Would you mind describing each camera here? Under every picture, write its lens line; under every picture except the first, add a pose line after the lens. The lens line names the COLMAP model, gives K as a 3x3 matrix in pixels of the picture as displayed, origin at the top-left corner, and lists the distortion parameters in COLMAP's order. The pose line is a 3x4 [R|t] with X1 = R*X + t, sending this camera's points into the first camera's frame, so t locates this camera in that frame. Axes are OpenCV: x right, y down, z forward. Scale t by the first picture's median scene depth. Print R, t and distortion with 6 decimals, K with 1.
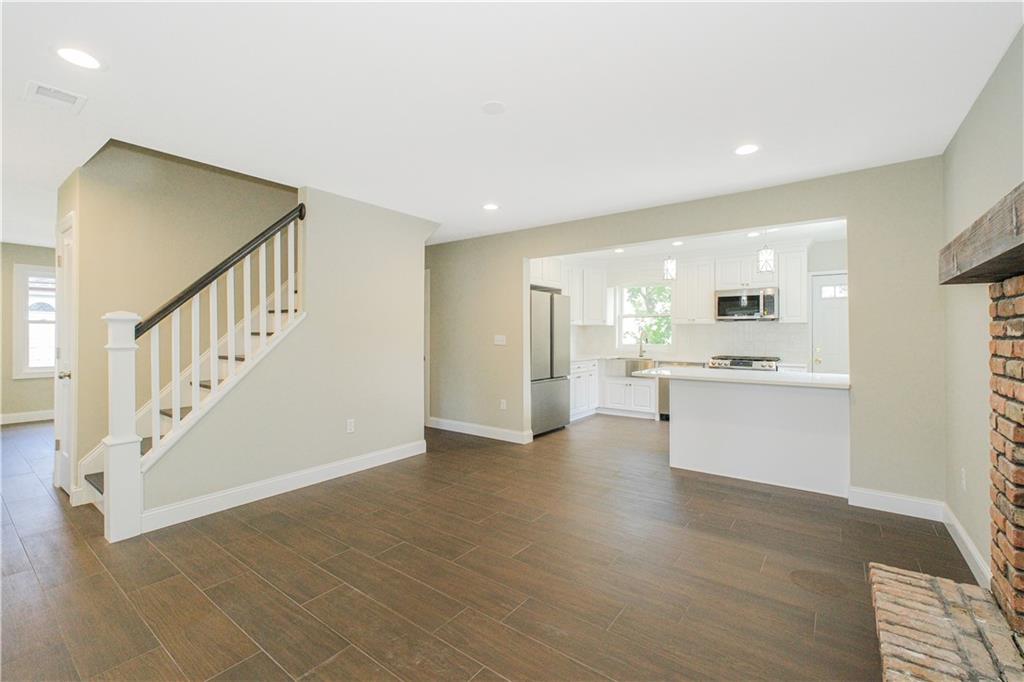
lens RADIAL K [[433.7, 0, 516.1], [0, 433.7, 334.2], [0, 0, 1]] dist [-0.002325, -0.000786]
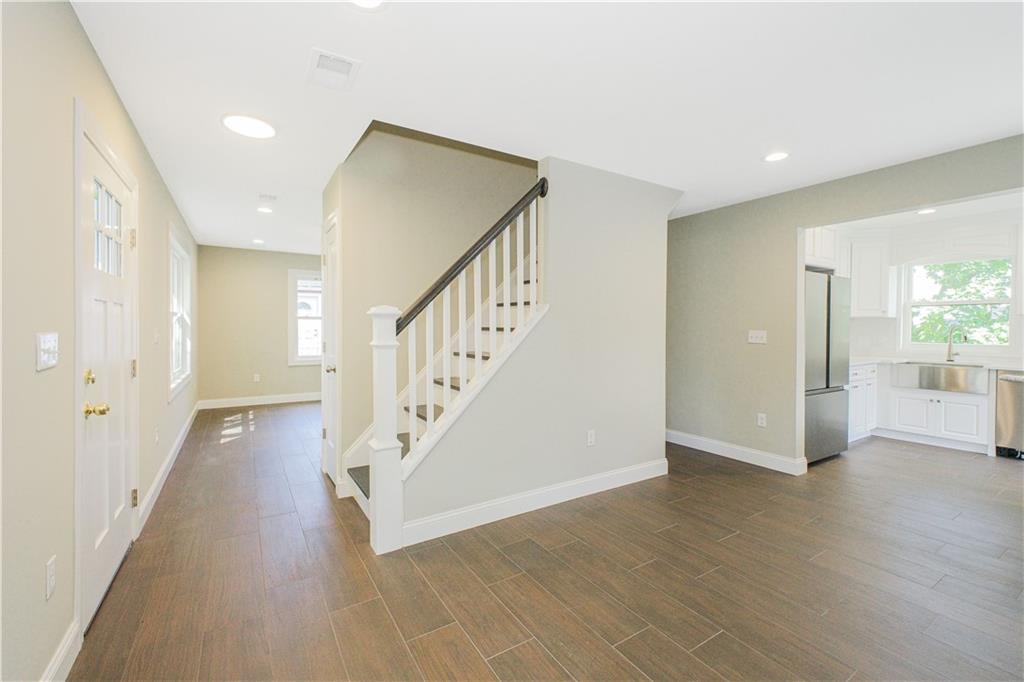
lens RADIAL K [[433.7, 0, 516.1], [0, 433.7, 334.2], [0, 0, 1]] dist [-0.002325, -0.000786]
pose [[0.932797, 0.006549, -0.360342, -0.216082], [-0.000921, 0.999875, 0.015788, -0.004596], [0.360400, -0.014395, 0.932687, 0.161962]]
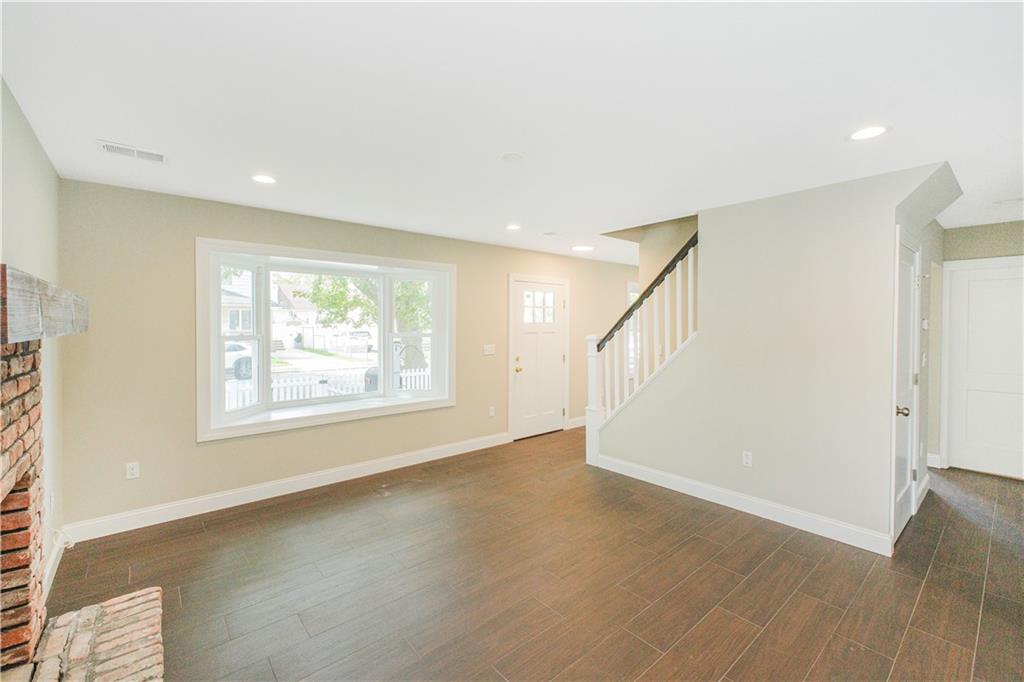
lens RADIAL K [[429.6, 0, 505.9], [0, 429.6, 324.0], [0, 0, 1]] dist [0.000834, 0.000102]
pose [[-0.235977, -0.001967, -0.971757, 0.582059], [0.002954, 0.999992, -0.002742, -0.061329], [0.971754, -0.003518, -0.235969, 0.727432]]
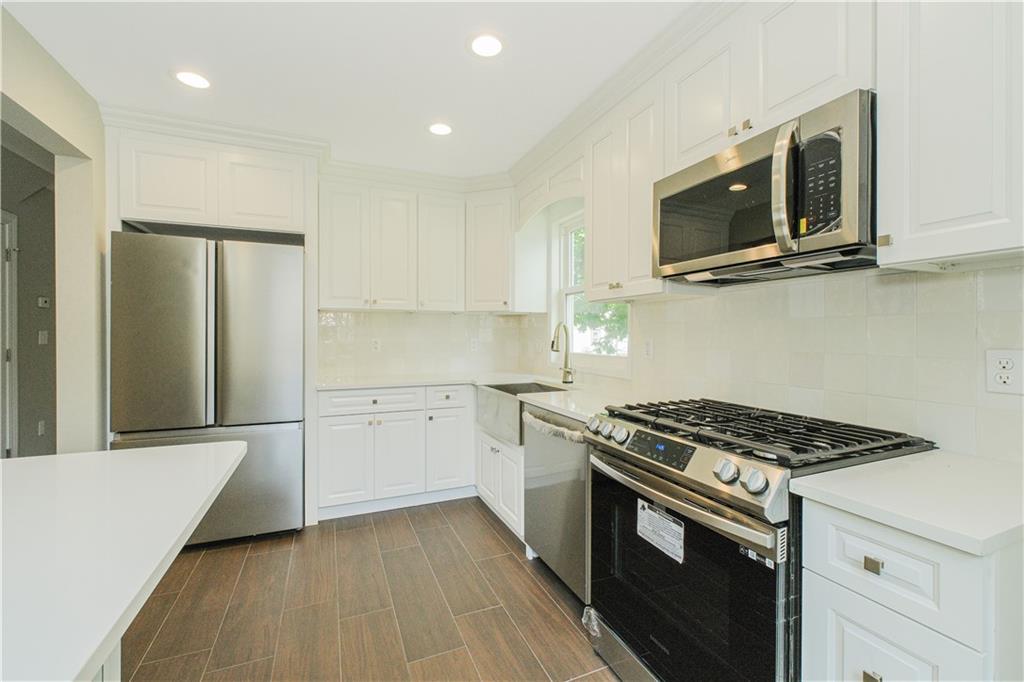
lens RADIAL K [[448.4, 0, 525.0], [0, 448.4, 341.1], [0, 0, 1]] dist [0.000403, -0.000044]
pose [[0.876298, 0.014550, -0.481550, 0.843165], [-0.007492, 0.999835, 0.016577, 0.007849], [0.481712, -0.010919, 0.876262, 1.097857]]
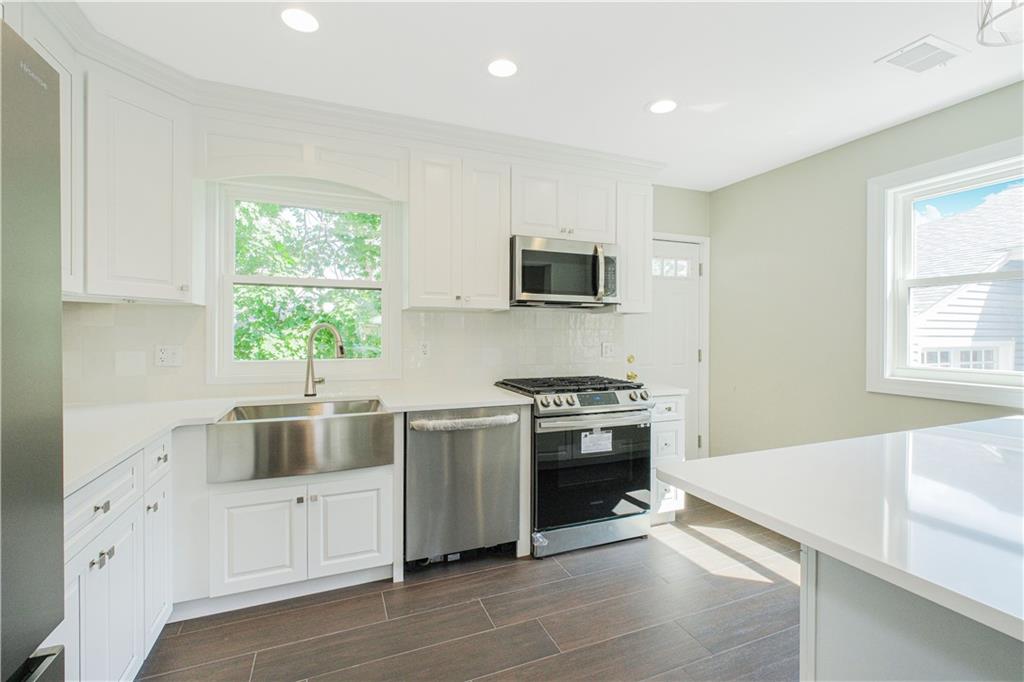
lens RADIAL K [[433.9, 0, 512.4], [0, 433.9, 340.9], [0, 0, 1]] dist [0.000059, -0.000213]
pose [[0.506824, -0.006295, 0.862027, 0.123504], [-0.003627, 0.999949, 0.009434, 0.005443], [-0.862042, -0.007908, 0.506775, 1.244593]]
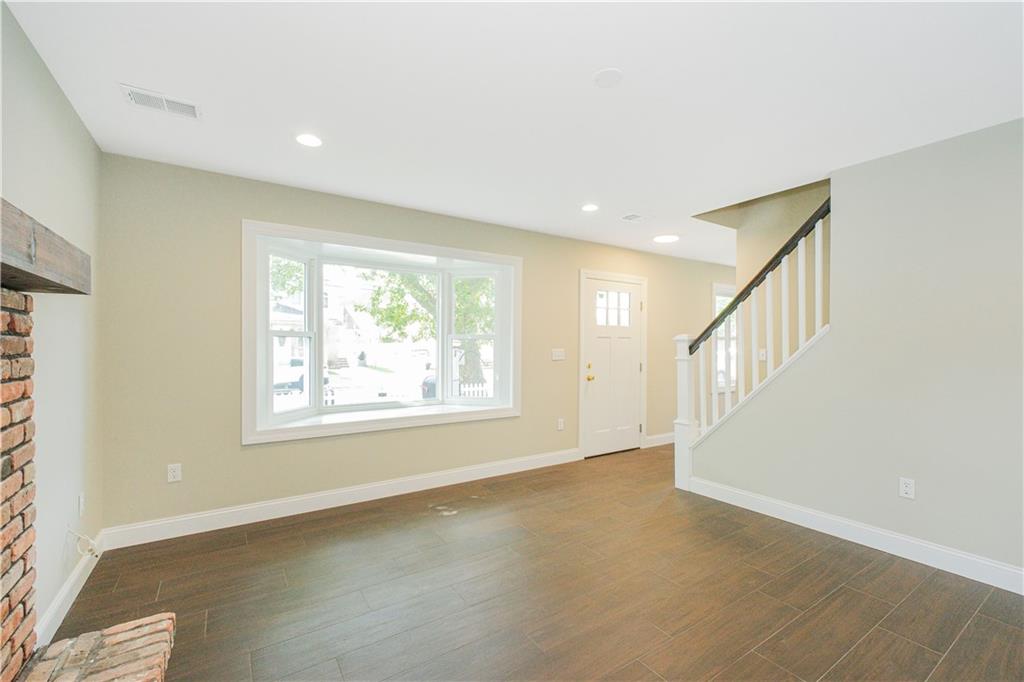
lens RADIAL K [[433.9, 0, 512.4], [0, 433.9, 340.9], [0, 0, 1]] dist [0.000059, -0.000213]
pose [[-0.346274, -0.009835, -0.938082, 0.460684], [-0.000646, 0.999947, -0.010245, -0.008959], [0.938133, -0.002942, -0.346262, 0.656722]]
